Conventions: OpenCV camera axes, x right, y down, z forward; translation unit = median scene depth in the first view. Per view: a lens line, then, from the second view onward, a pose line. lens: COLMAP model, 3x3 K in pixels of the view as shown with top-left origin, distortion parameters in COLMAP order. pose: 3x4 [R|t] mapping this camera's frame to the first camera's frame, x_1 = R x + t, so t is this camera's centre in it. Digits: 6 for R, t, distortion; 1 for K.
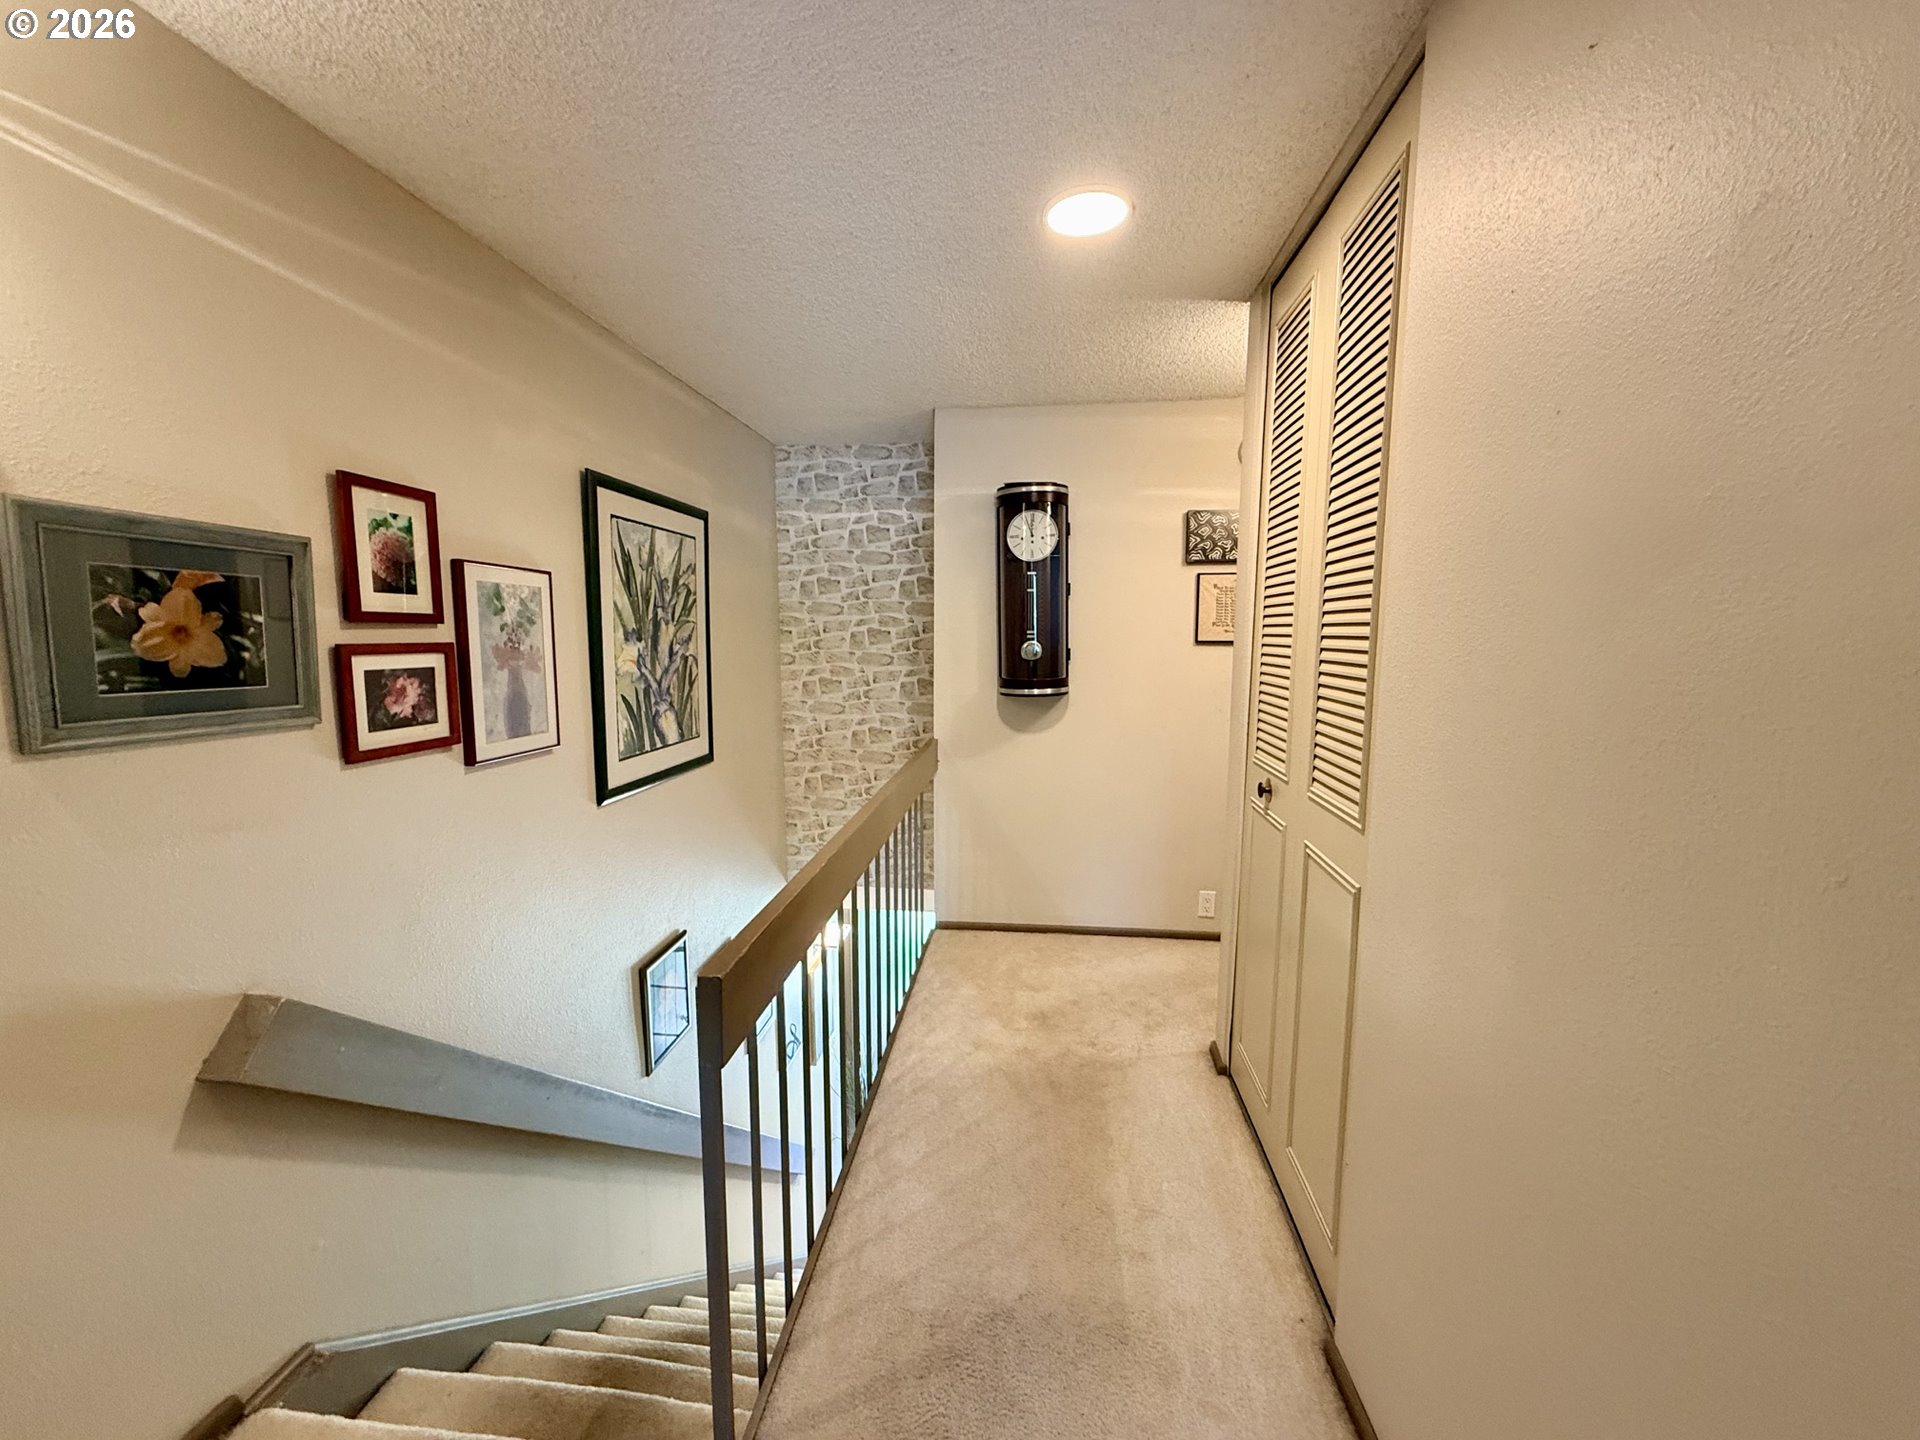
lens RADIAL K [[761.9, 0, 962.3], [0, 761.9, 712.5], [0, 0, 1]] dist [0.001690, 0.000121]
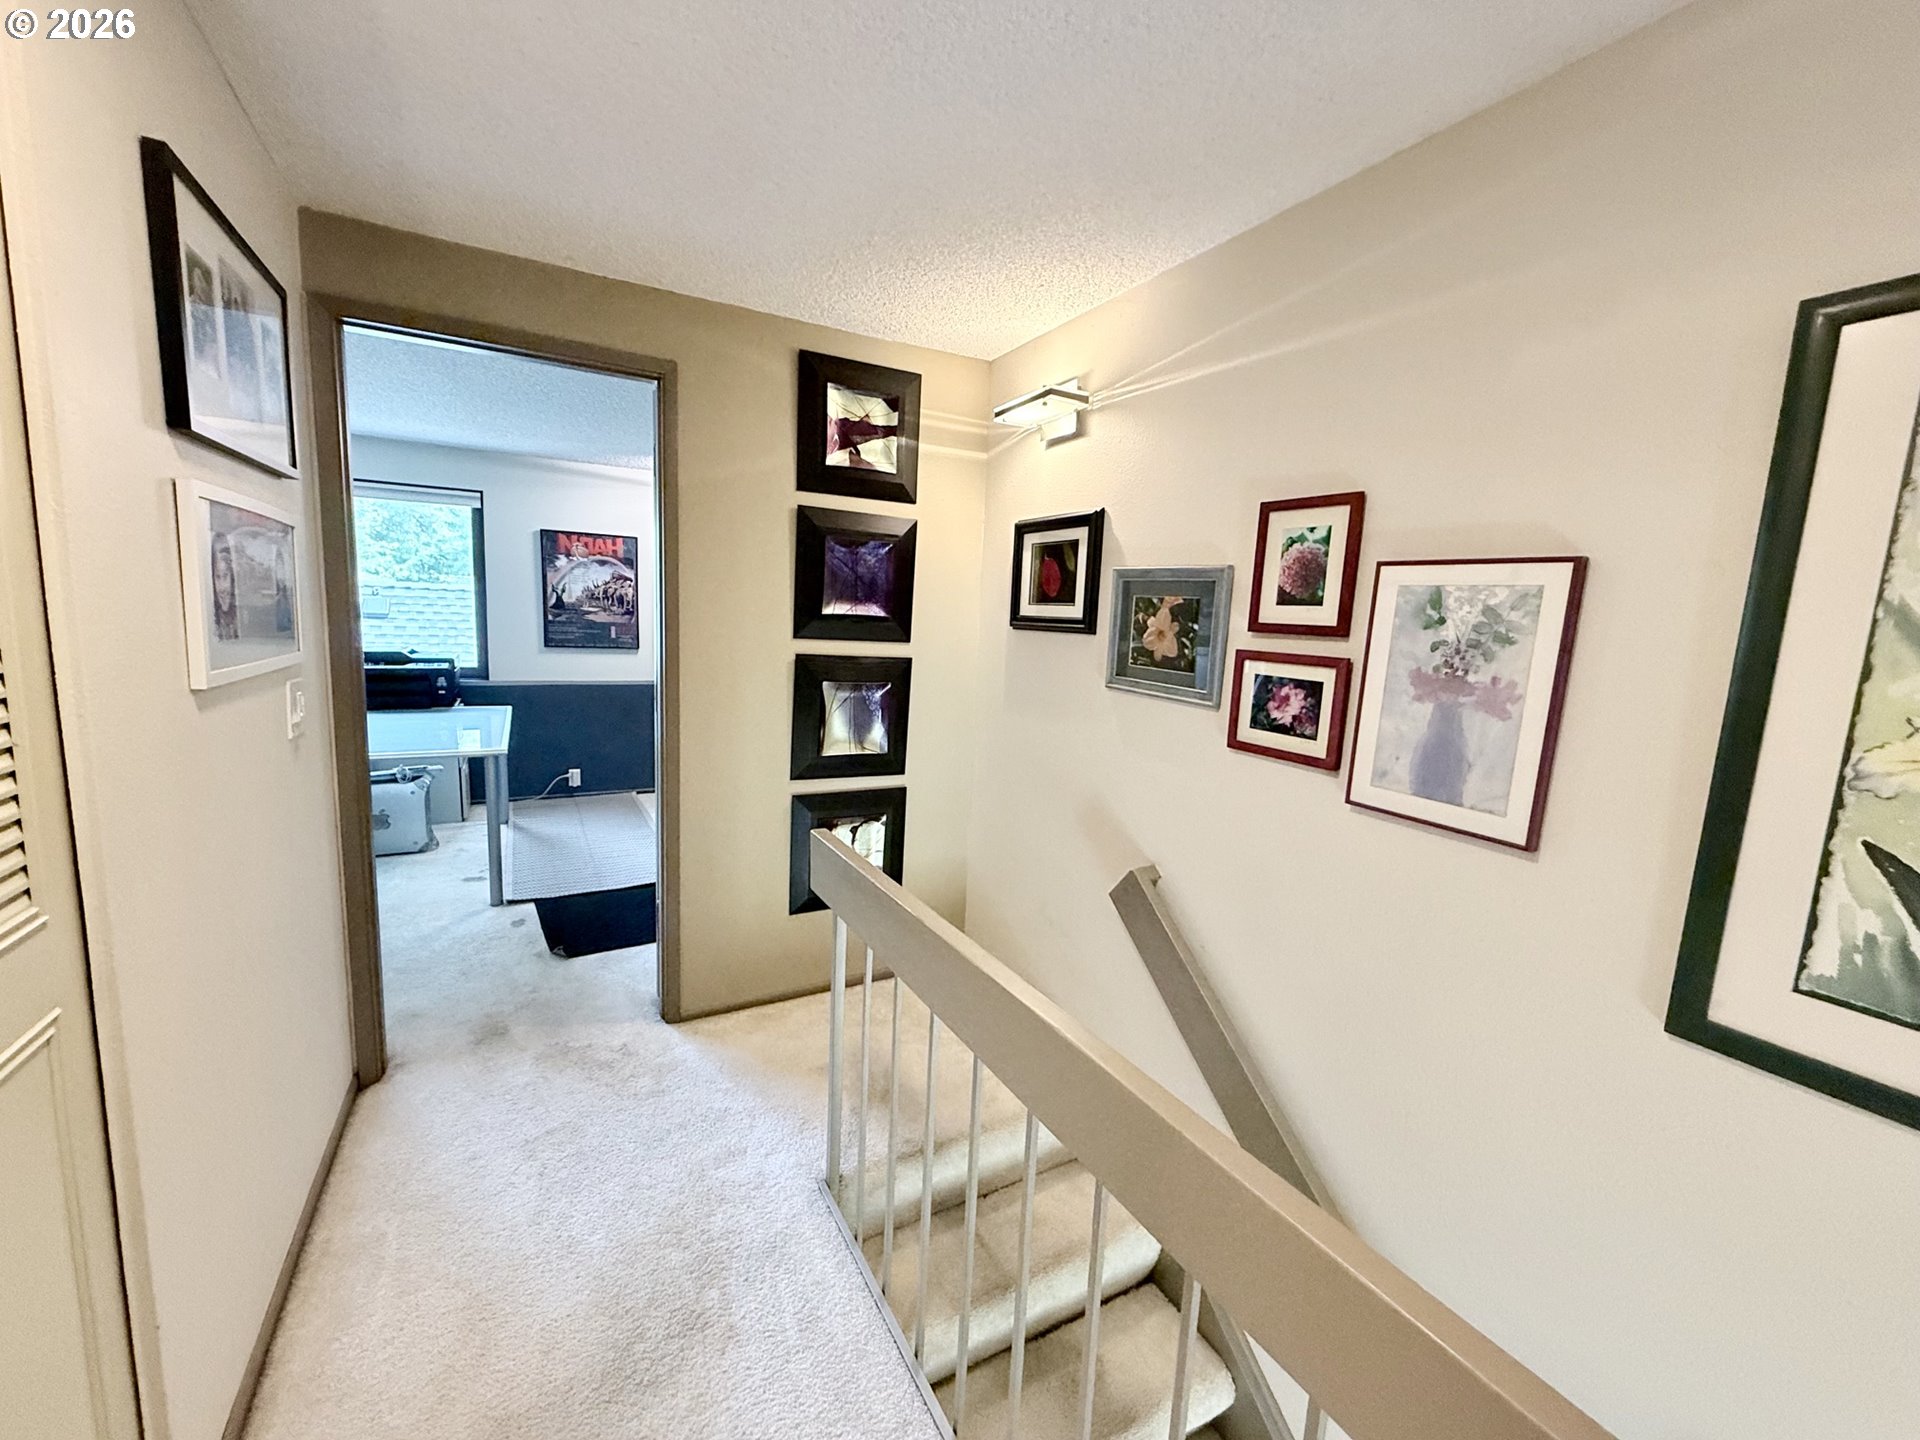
lens RADIAL K [[761.9, 0, 958.1], [0, 761.9, 721.4], [0, 0, 1]] dist [0.001690, 0.000121]
pose [[-0.814066, 0.038849, -0.579472, 0.229508], [-0.112197, 0.968445, 0.222546, -0.176469], [0.569832, 0.246182, -0.784019, 1.535230]]
